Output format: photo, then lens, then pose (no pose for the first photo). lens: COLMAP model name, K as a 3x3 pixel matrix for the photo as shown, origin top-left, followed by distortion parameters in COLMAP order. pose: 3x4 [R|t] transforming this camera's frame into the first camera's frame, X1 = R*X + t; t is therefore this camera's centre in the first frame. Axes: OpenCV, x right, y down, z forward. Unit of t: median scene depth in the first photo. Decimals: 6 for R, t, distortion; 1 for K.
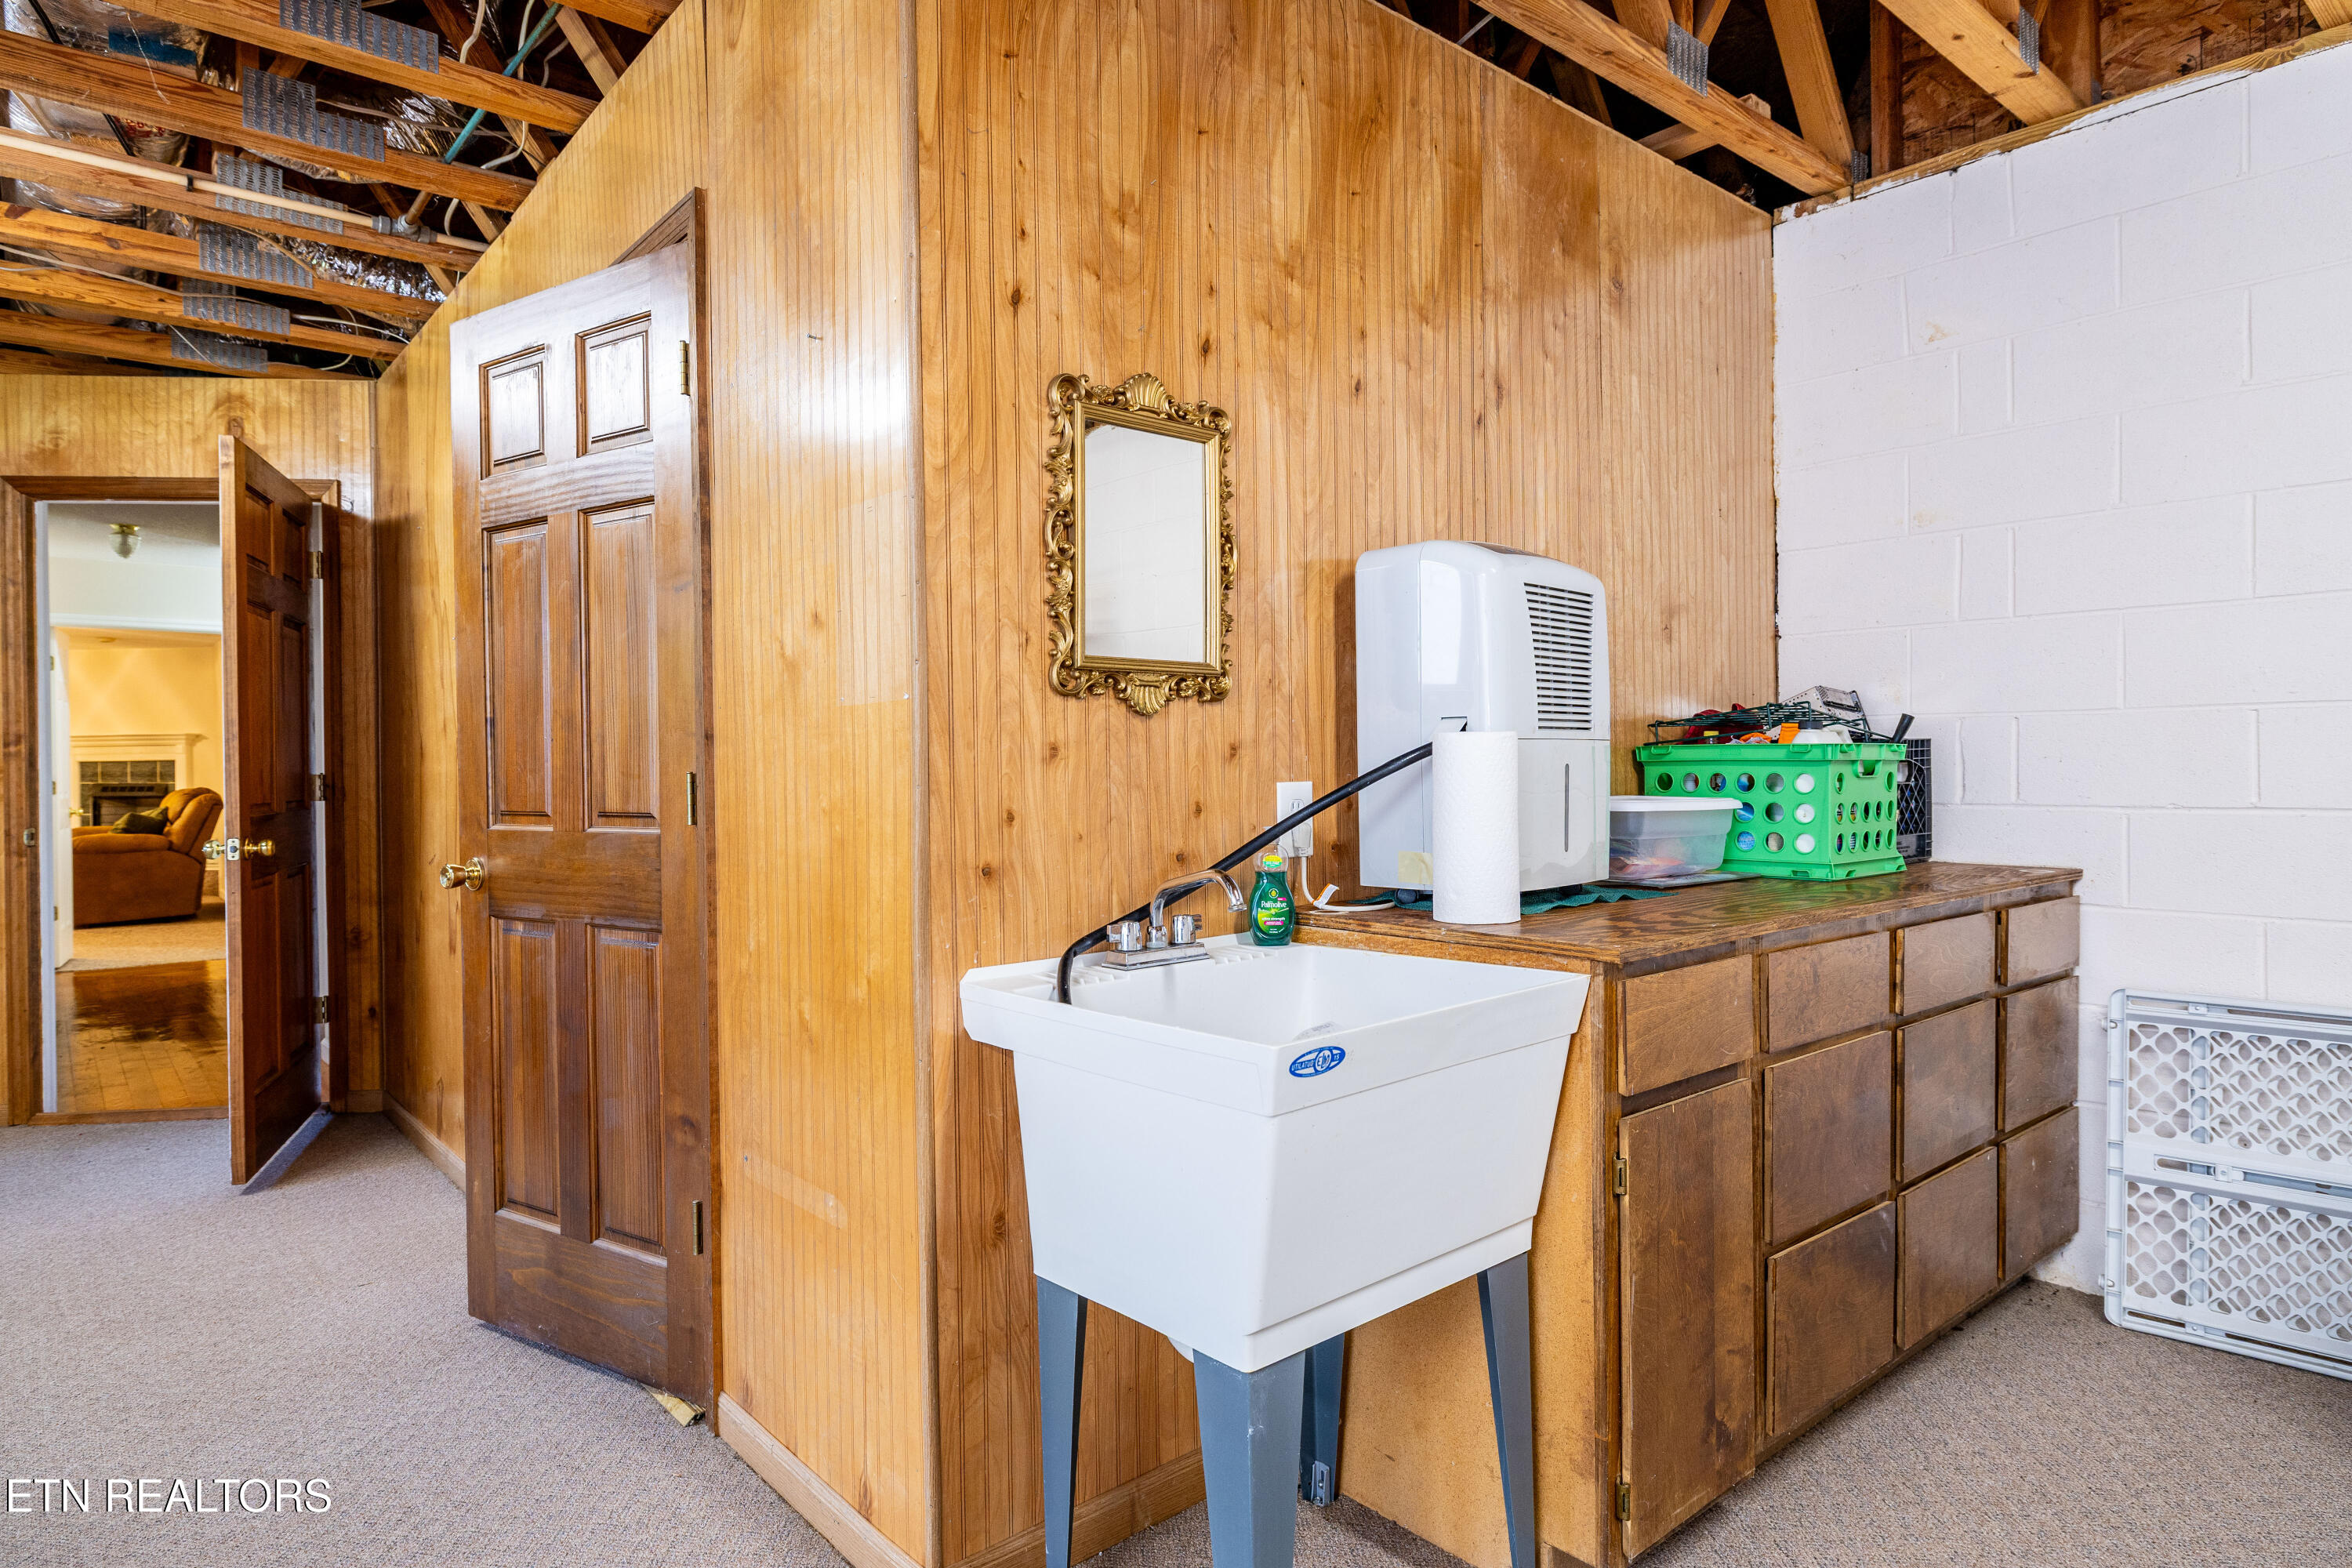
lens RADIAL K [[1351.2, 0, 1174.2], [0, 1351.2, 774.8], [0, 0, 1]] dist [0.000385, -0.001076]
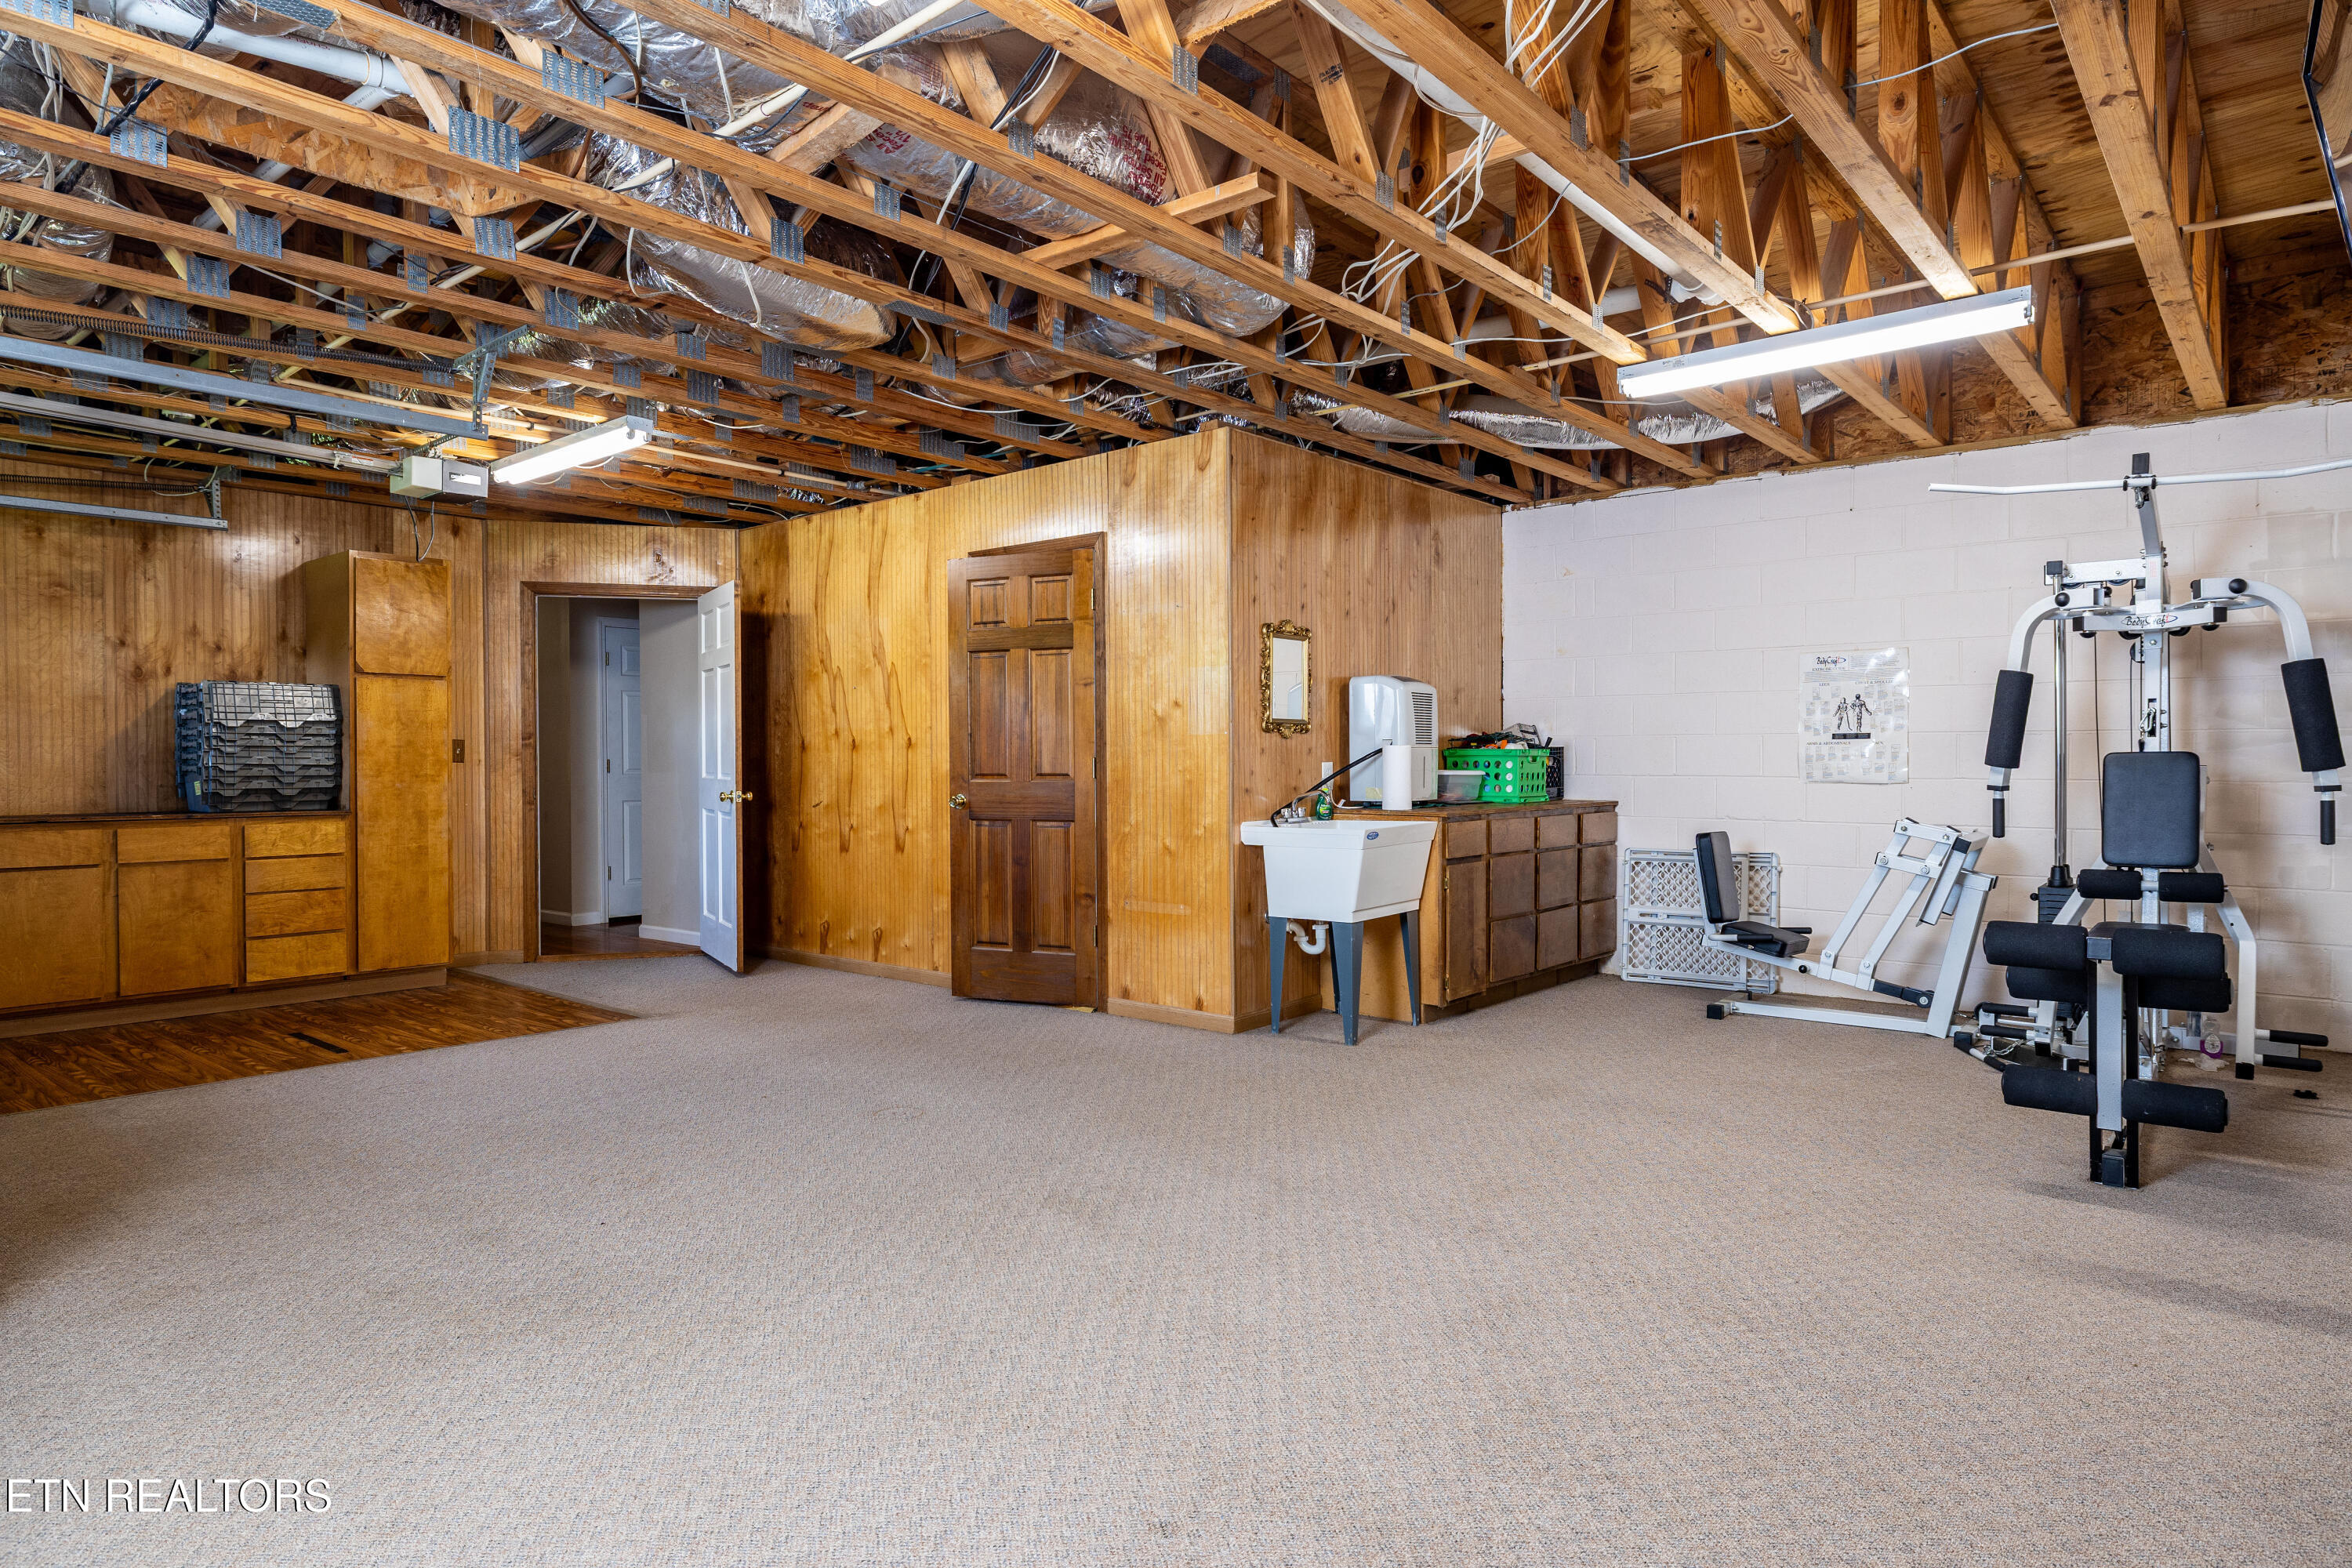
lens RADIAL K [[1351.2, 0, 1180.4], [0, 1351.2, 779.8], [0, 0, 1]] dist [0.000385, -0.001076]
pose [[0.986399, 0.004083, 0.164316, -0.552310], [-0.005725, 0.999938, 0.009518, 0.013585], [-0.164267, -0.010329, 0.986362, -1.386408]]
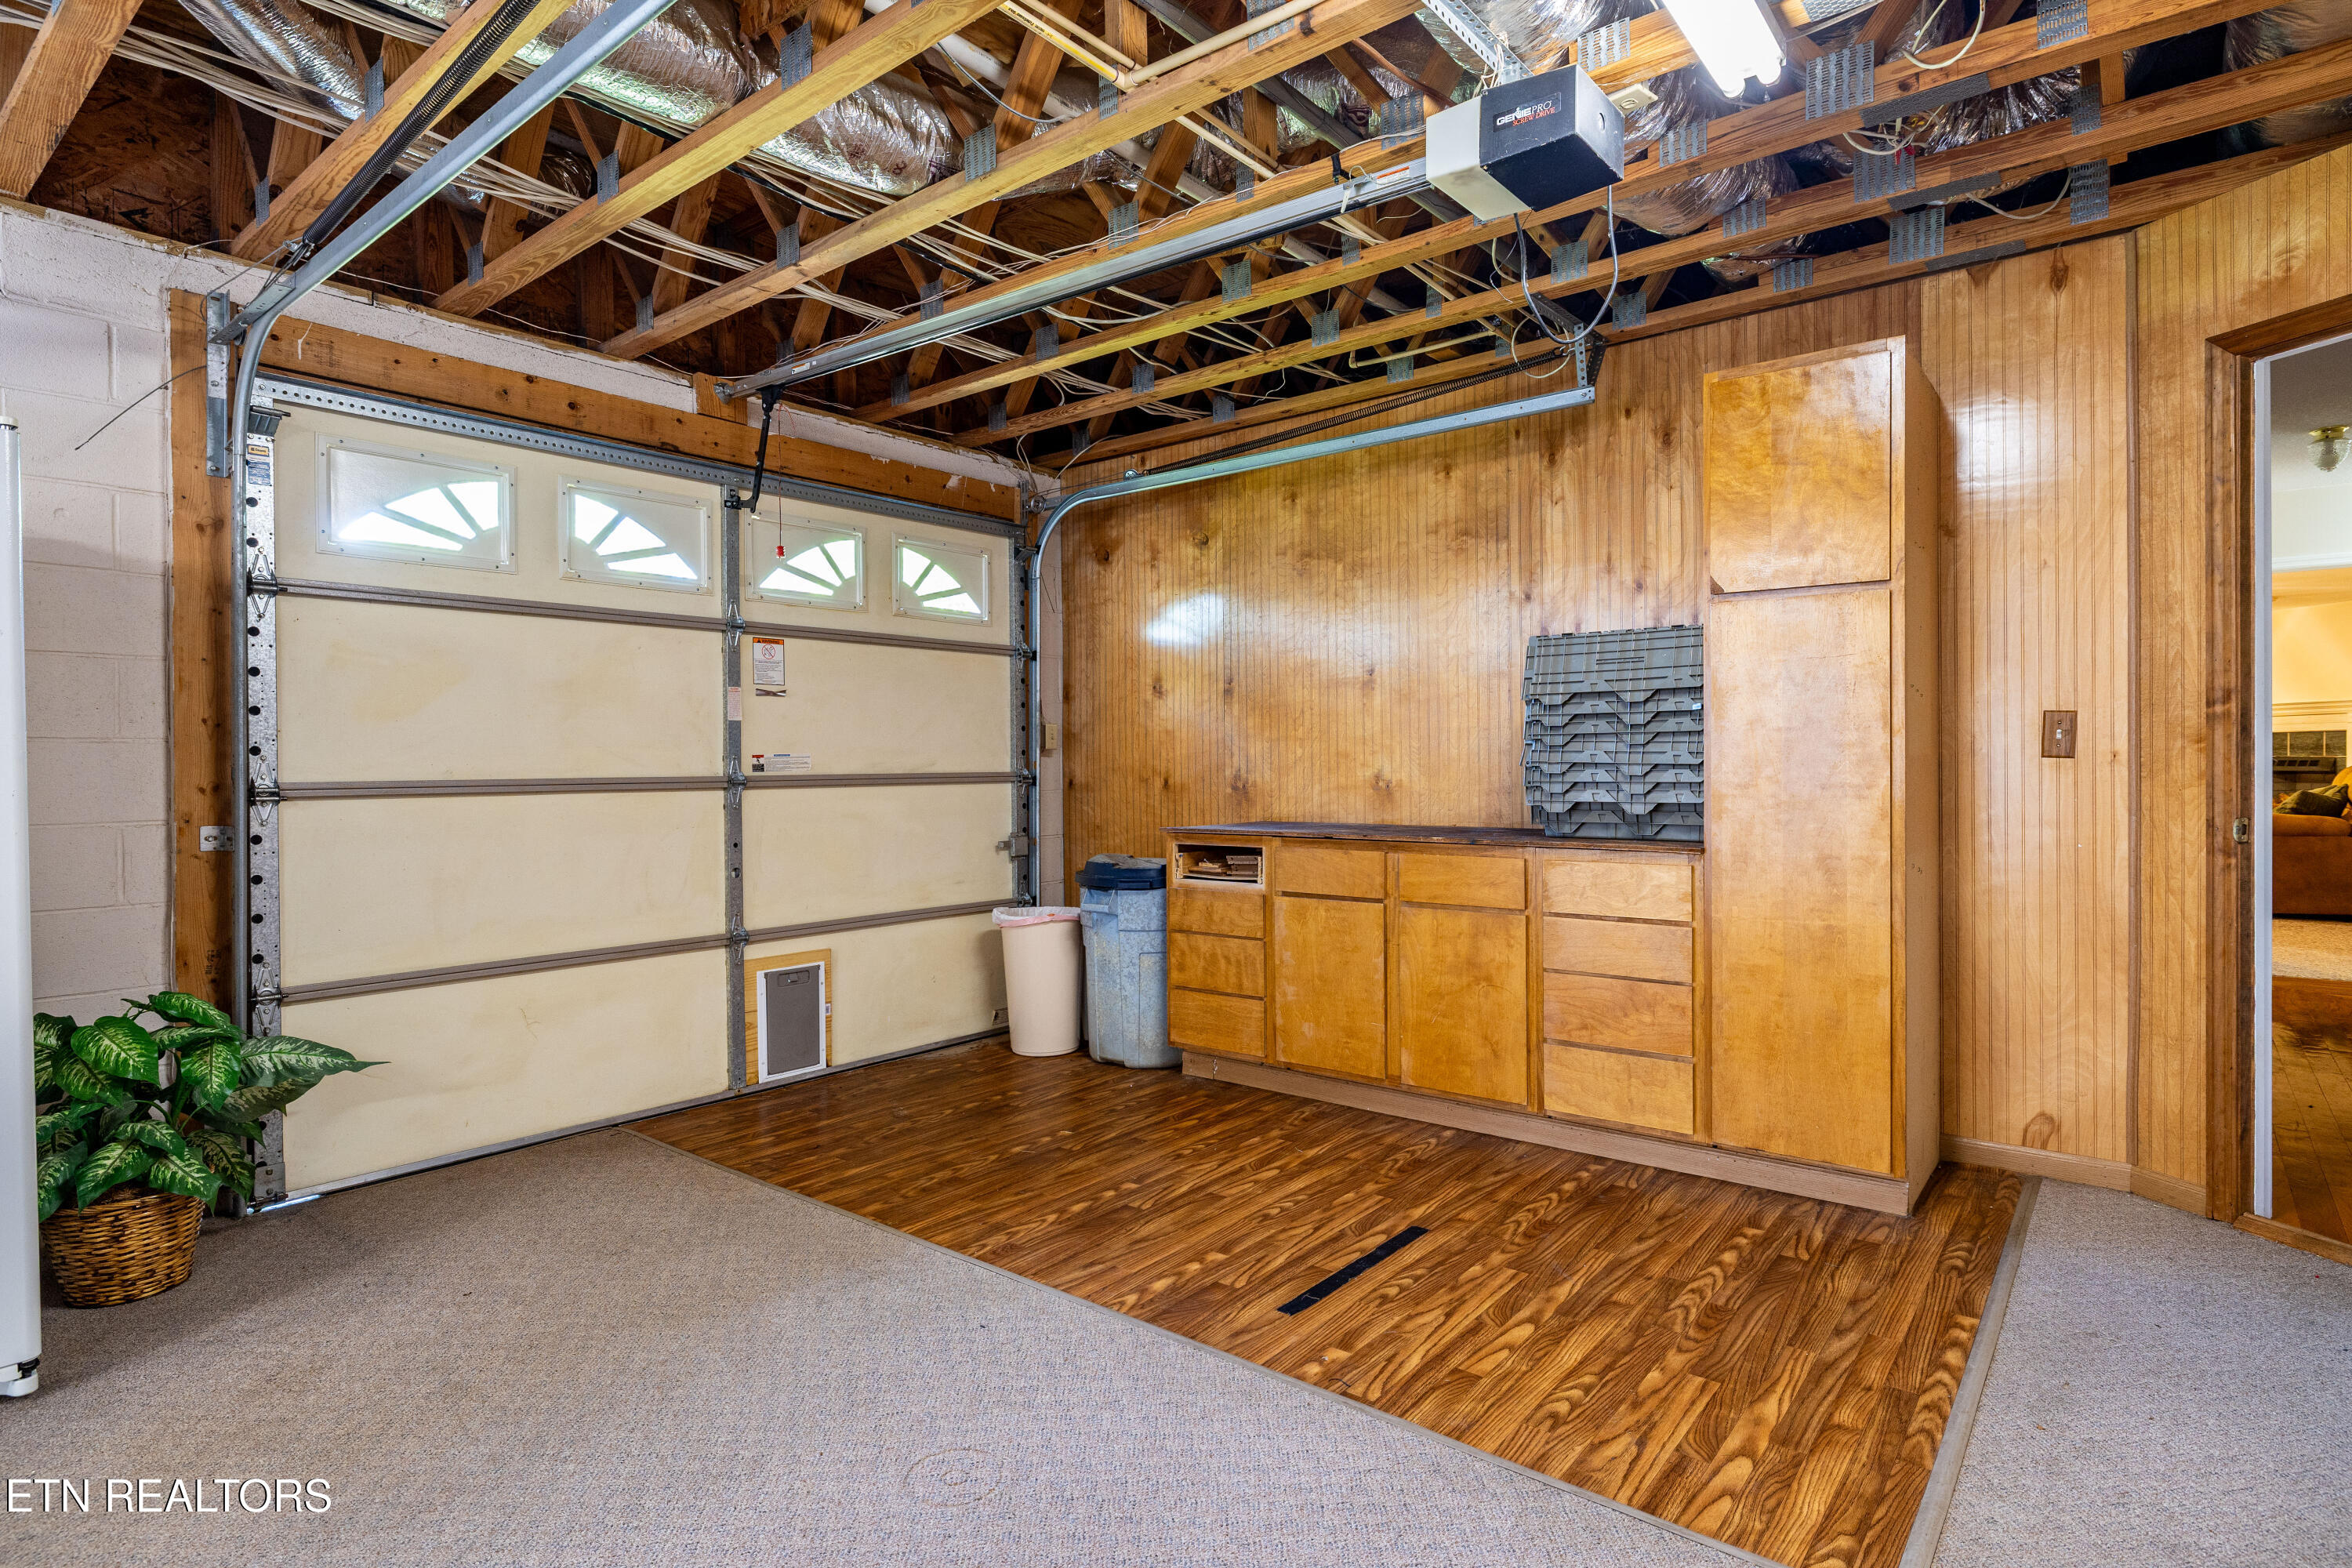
lens RADIAL K [[1216.6, 0, 1173.0], [0, 1216.6, 772.6], [0, 0, 1]] dist [-0.000768, 0.000516]
pose [[0.186492, 0.016483, -0.982318, -0.537084], [0.002541, 0.999848, 0.017259, 0.004428], [0.982453, -0.005714, 0.186422, 0.541506]]
